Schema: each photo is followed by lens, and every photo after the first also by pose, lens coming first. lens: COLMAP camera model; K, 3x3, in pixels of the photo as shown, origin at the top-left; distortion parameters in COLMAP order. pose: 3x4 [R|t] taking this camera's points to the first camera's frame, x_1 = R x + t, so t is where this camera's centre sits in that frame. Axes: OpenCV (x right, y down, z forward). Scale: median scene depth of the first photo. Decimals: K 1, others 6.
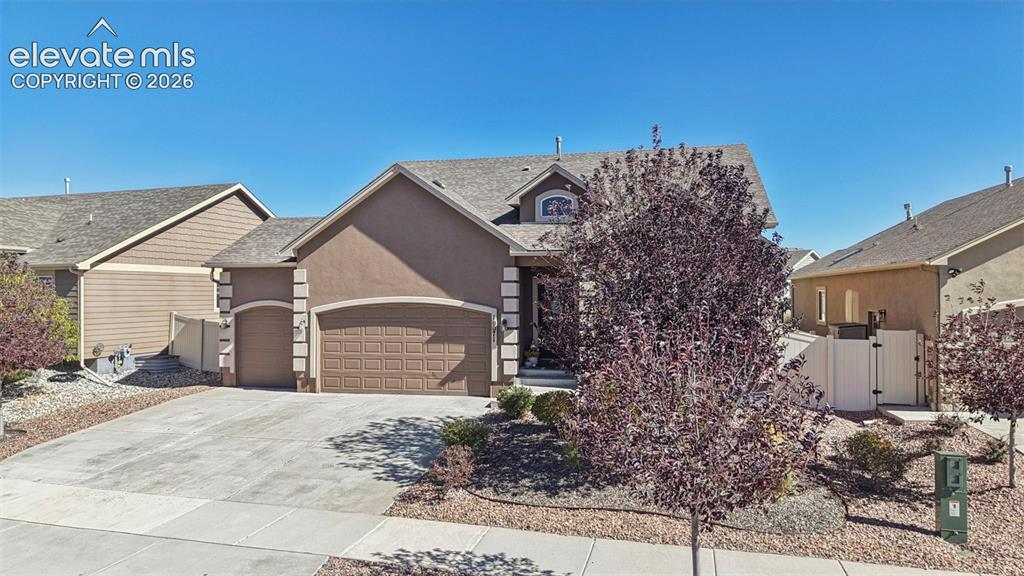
lens RADIAL K [[693.9, 0, 512.0], [0, 693.9, 288.0], [0, 0, 1]] dist [0.041035, -0.064311]
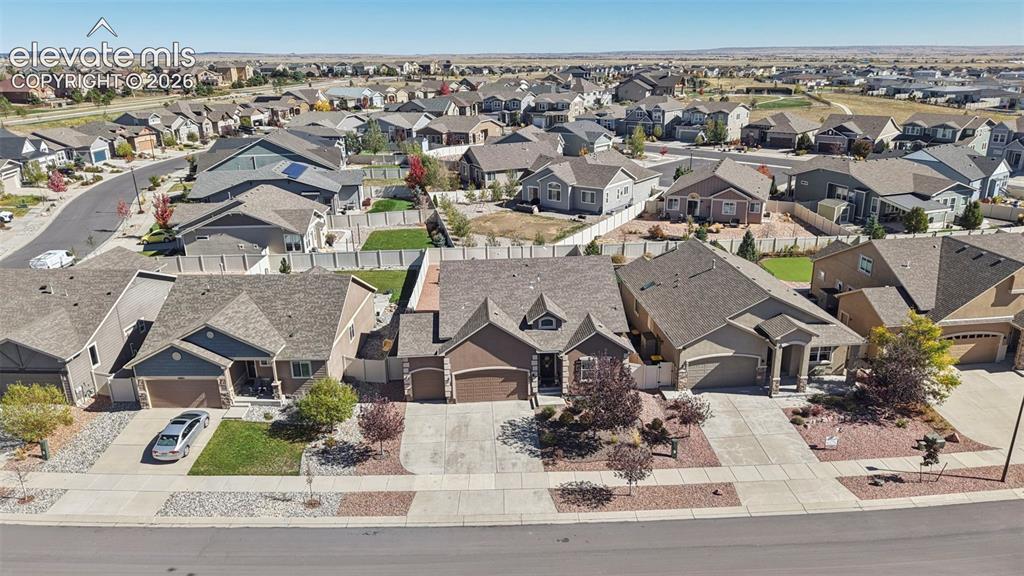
lens RADIAL K [[707.7, 0, 508.5], [0, 707.7, 286.7], [0, 0, 1]] dist [0.026494, -0.041726]
pose [[0.958972, -0.104597, 0.263501, -0.735457], [0.012300, 0.943926, 0.329928, -1.096832], [-0.283235, -0.313151, 0.906485, -1.240429]]
